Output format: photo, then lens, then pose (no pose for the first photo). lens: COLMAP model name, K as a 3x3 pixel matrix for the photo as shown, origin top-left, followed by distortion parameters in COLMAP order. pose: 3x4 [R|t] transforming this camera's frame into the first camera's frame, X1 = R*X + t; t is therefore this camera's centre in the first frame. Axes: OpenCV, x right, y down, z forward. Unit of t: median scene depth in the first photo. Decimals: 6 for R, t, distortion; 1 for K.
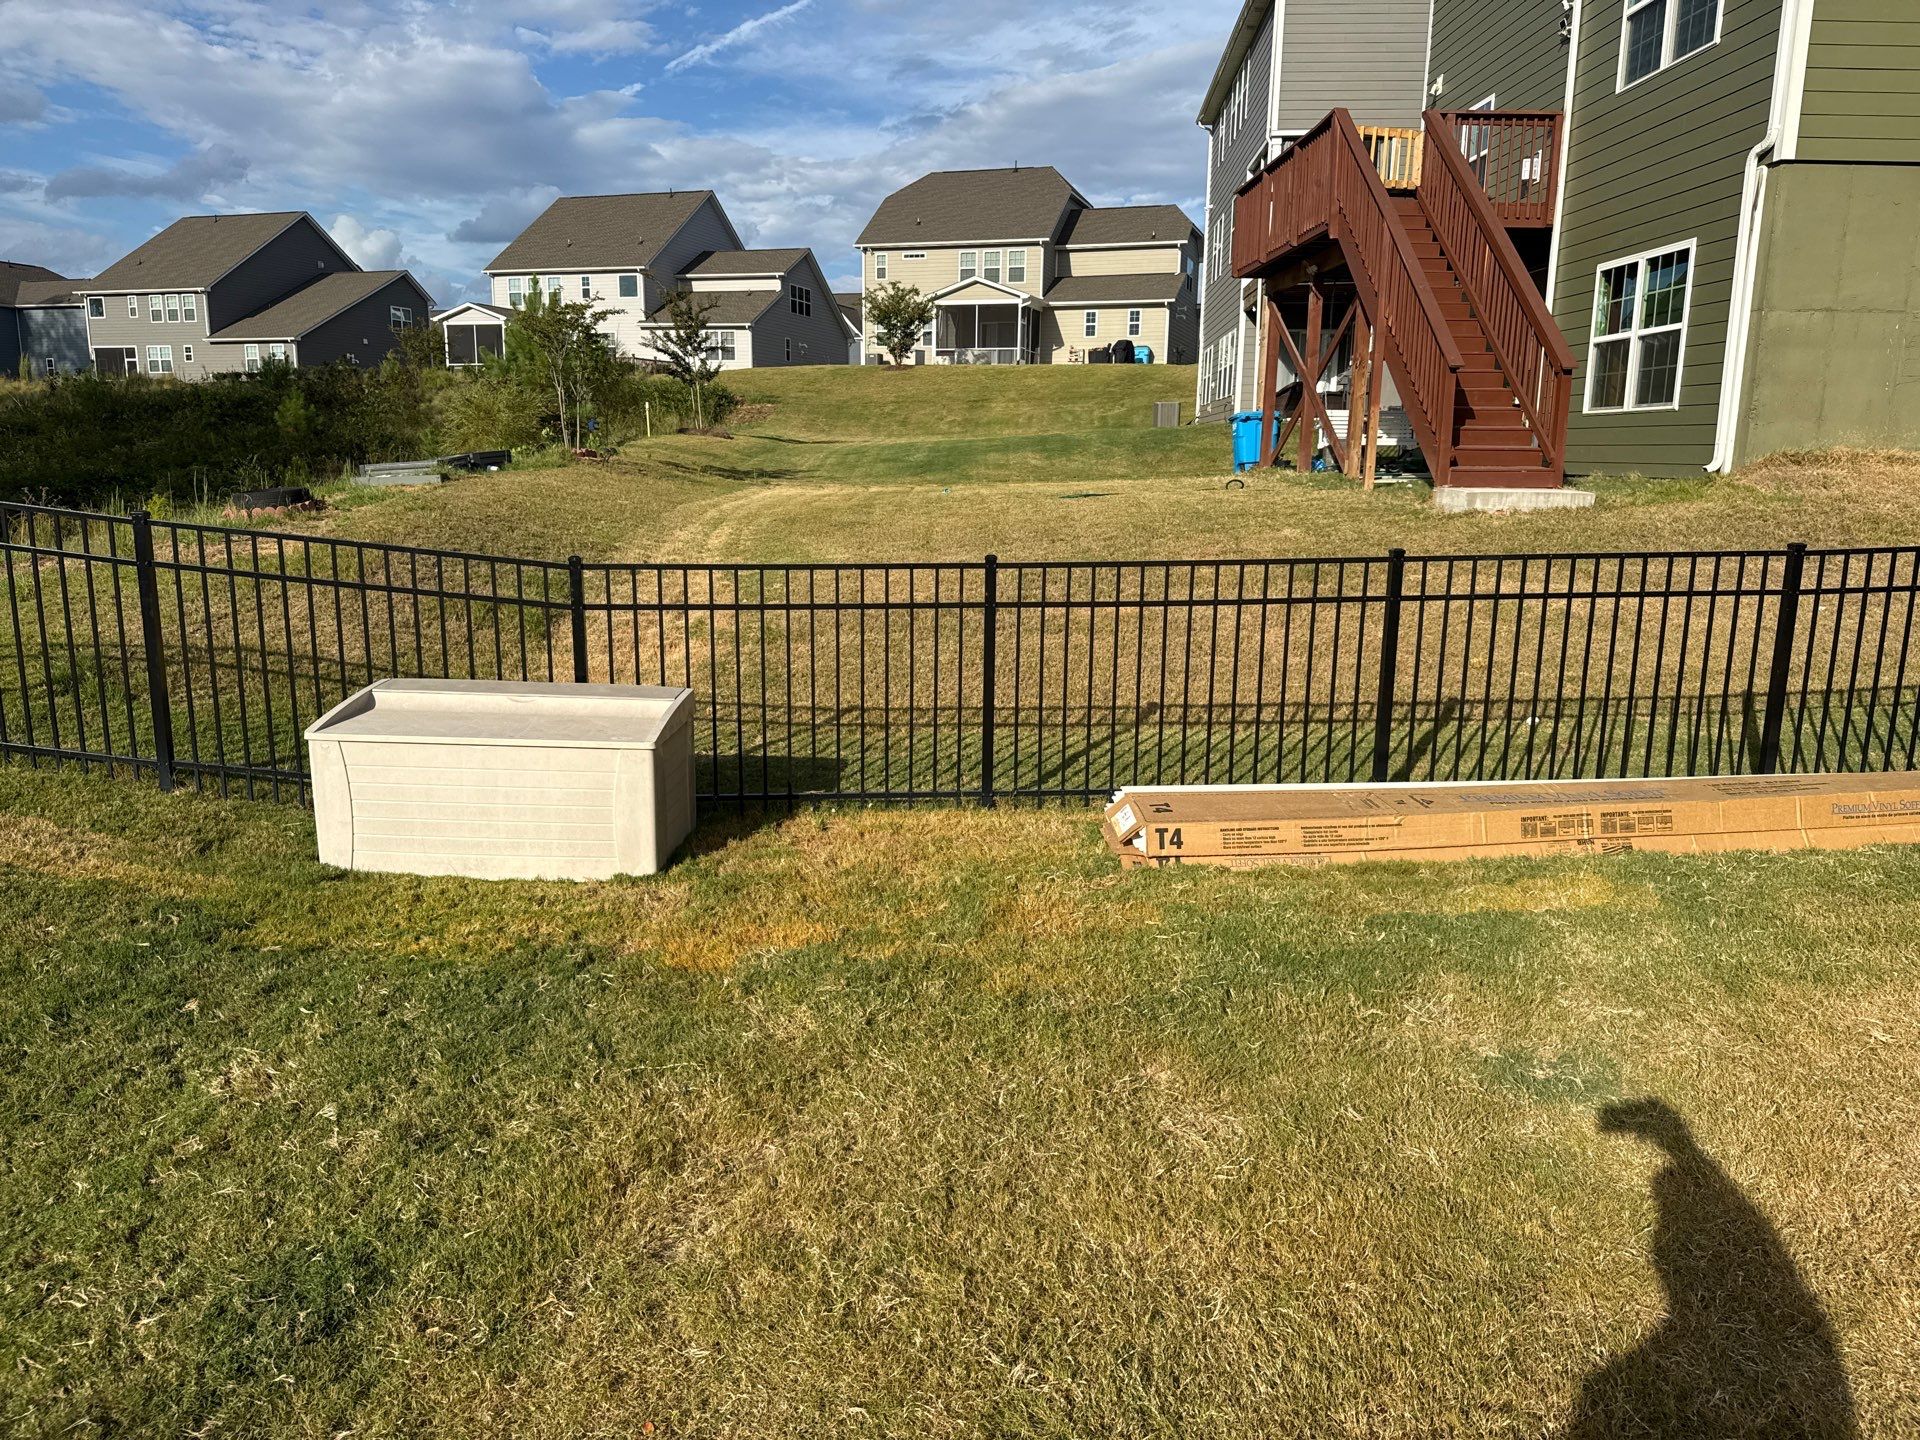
lens RADIAL K [[1325.9, 0, 960.0], [0, 1325.9, 720.0], [0, 0, 1]] dist [0.047395, -0.051398]
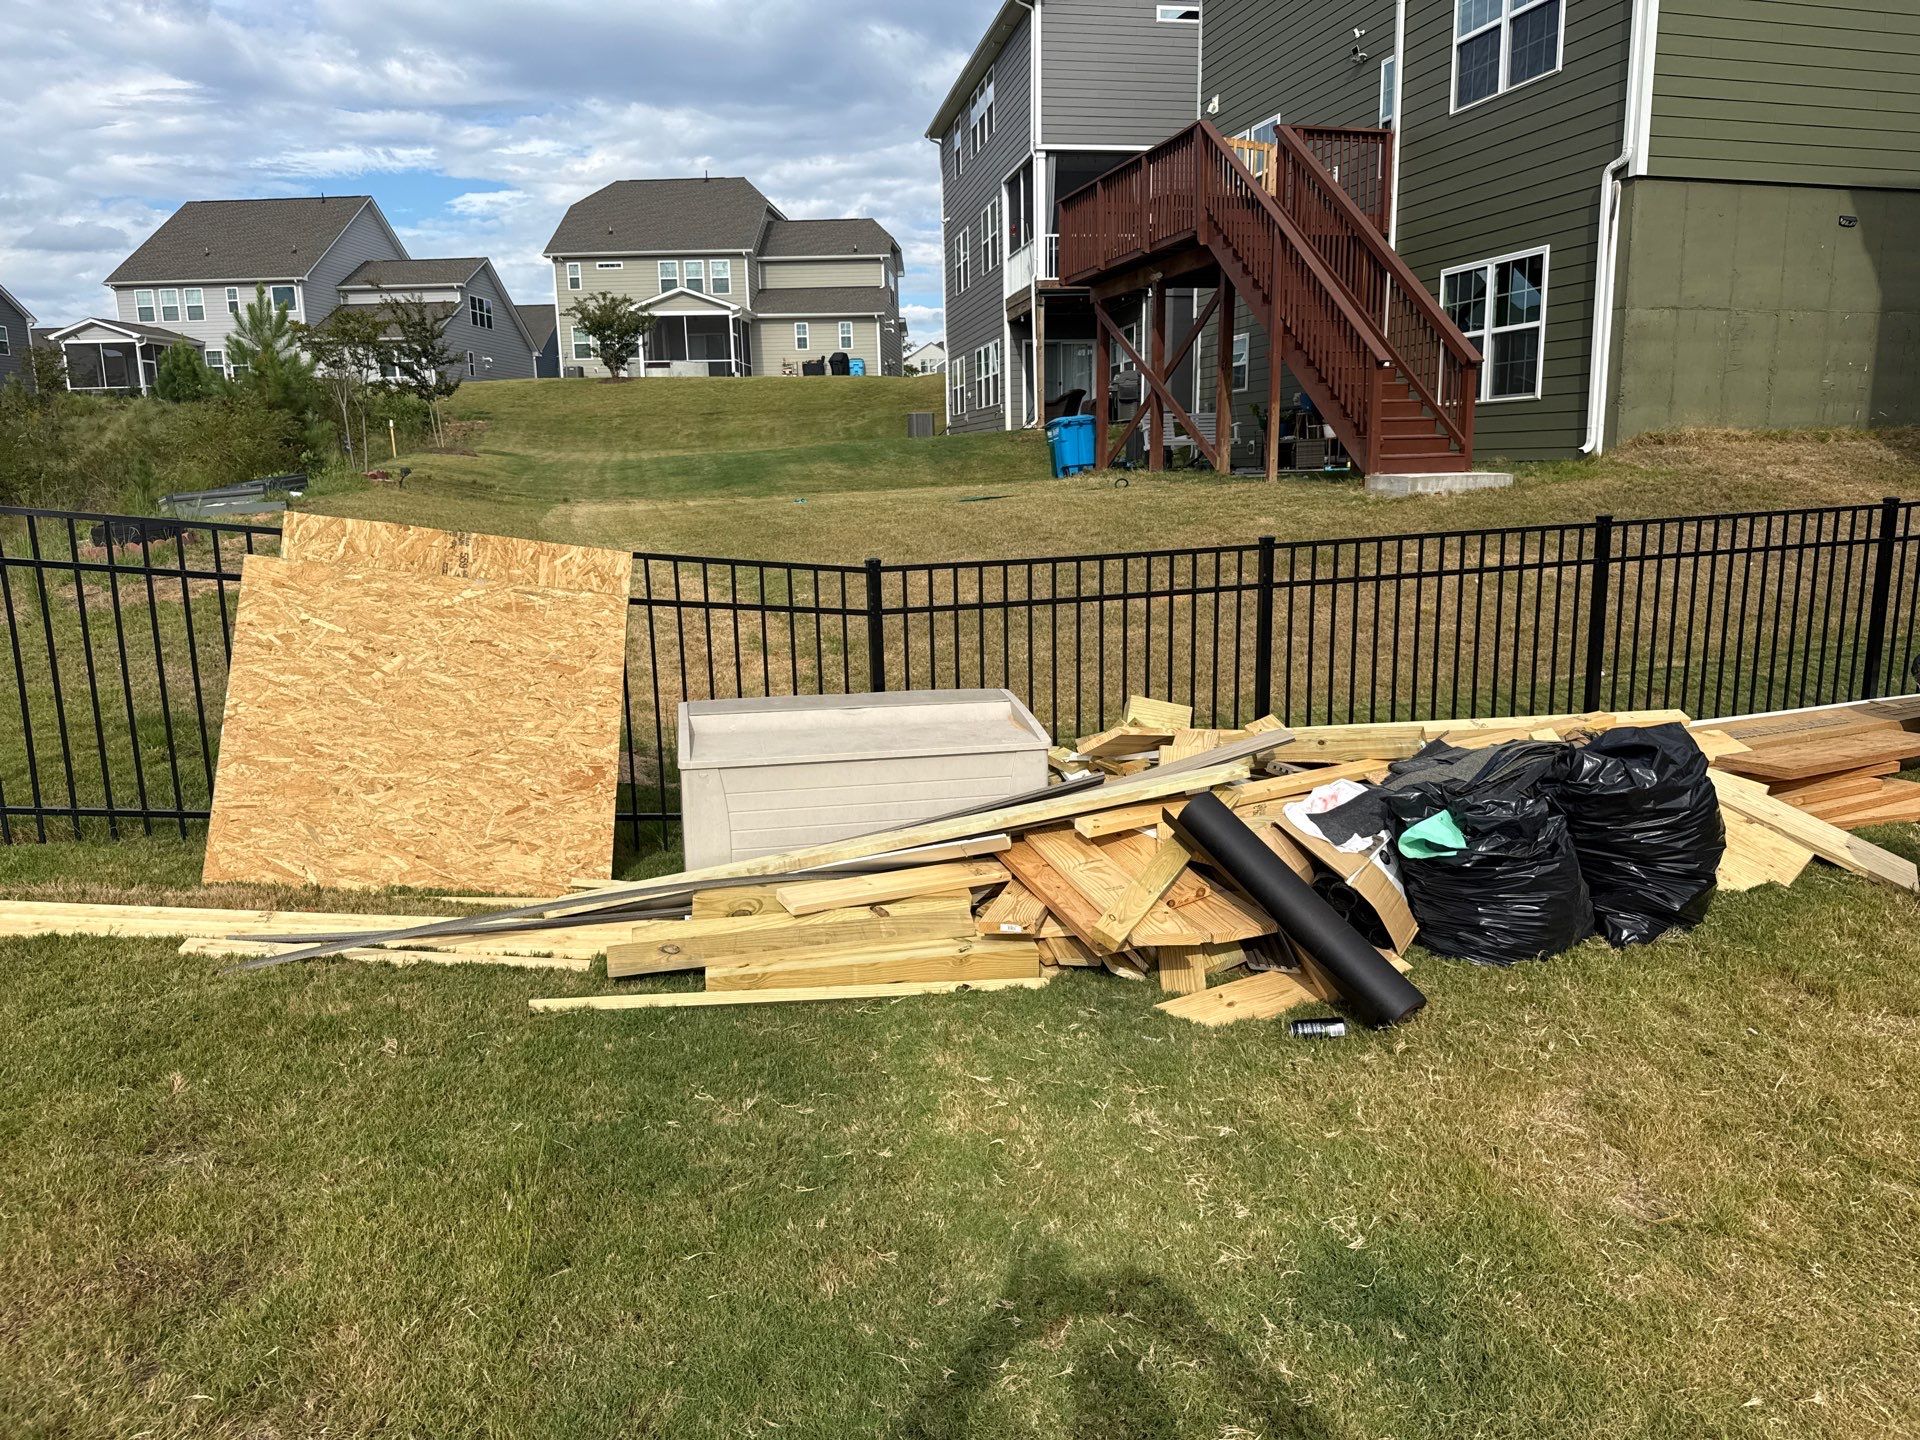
lens RADIAL K [[1325.9, 0, 960.0], [0, 1325.9, 720.0], [0, 0, 1]] dist [0.047395, -0.051398]
pose [[0.966719, -0.074815, 0.244657, -0.215858], [0.077564, 0.996986, -0.001608, -0.001325], [-0.243799, 0.020531, 0.969608, 0.043754]]
